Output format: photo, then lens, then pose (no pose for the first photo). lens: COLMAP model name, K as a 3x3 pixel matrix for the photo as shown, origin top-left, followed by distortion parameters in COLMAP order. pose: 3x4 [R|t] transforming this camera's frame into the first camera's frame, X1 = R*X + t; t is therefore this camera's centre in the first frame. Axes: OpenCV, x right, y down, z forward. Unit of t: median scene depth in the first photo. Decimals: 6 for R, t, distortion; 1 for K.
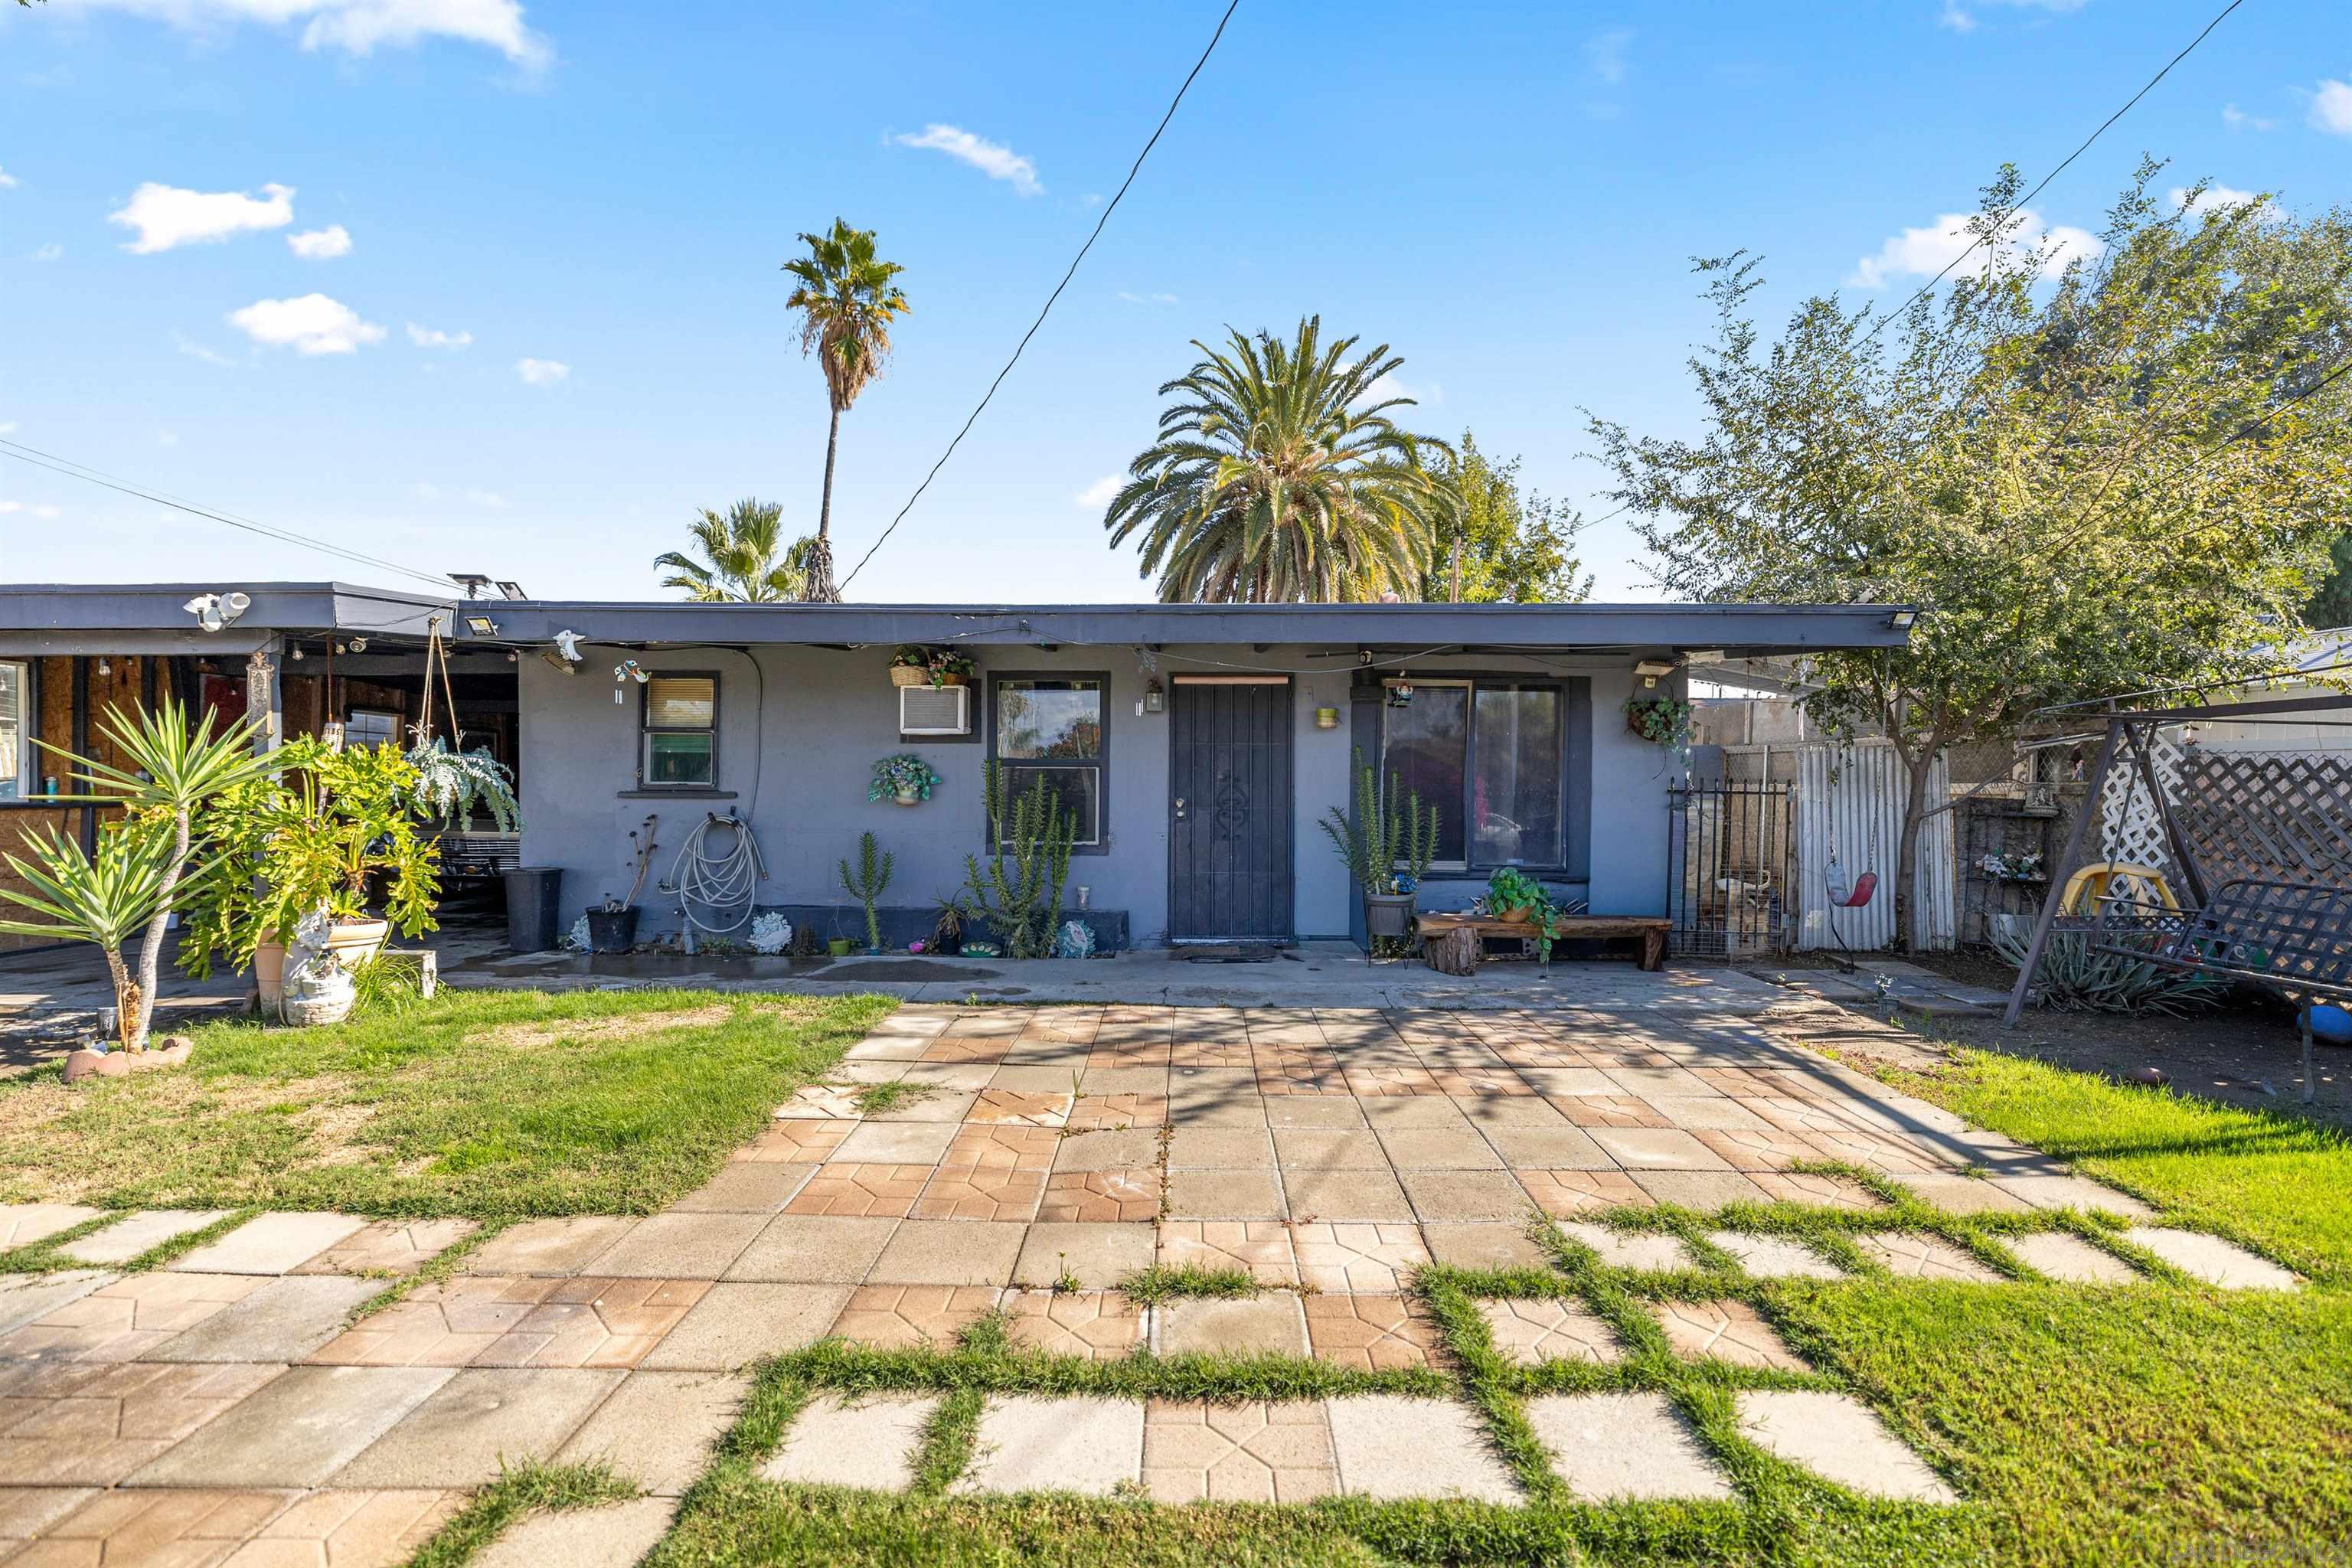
lens RADIAL K [[1004.3, 0, 1192.4], [0, 1004.3, 771.9], [0, 0, 1]] dist [0.001639, 0.000450]
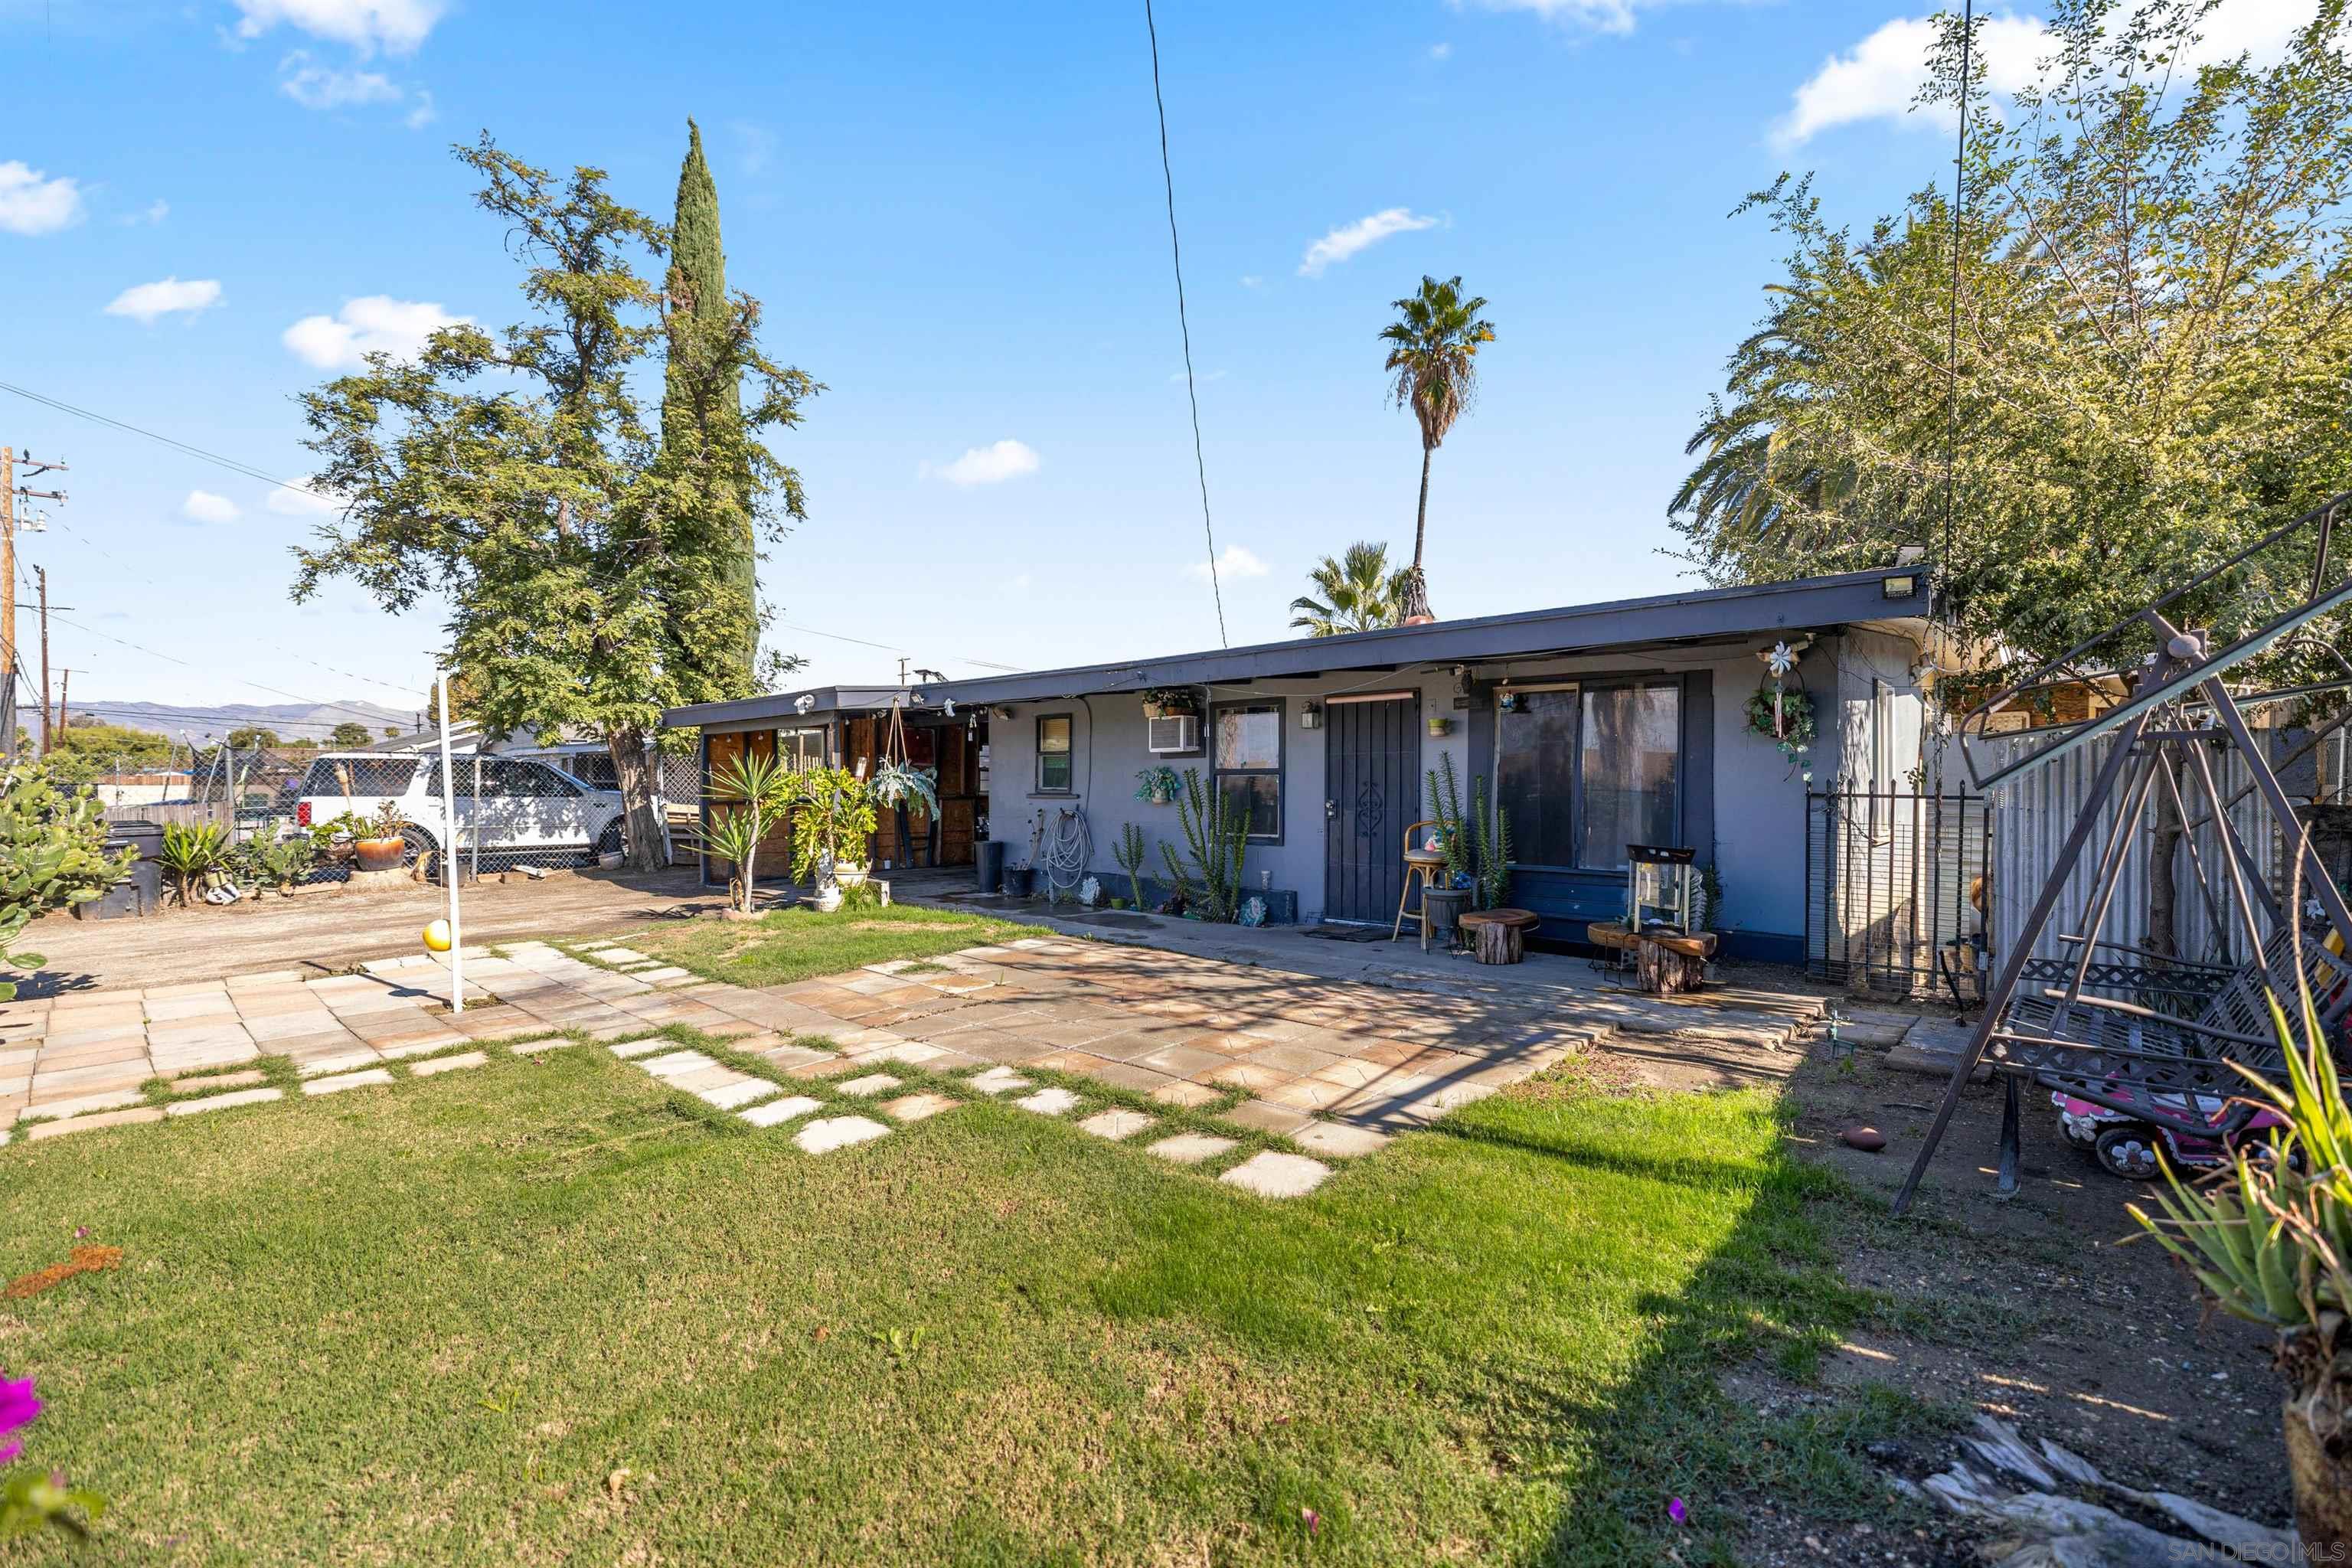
lens RADIAL K [[1004.3, 0, 1192.4], [0, 1004.3, 771.9], [0, 0, 1]] dist [0.001639, 0.000450]
pose [[0.747332, -0.013523, -0.664313, 0.658134], [0.011571, 0.999906, -0.007337, -0.000193], [0.664350, -0.002203, 0.747419, 0.005179]]
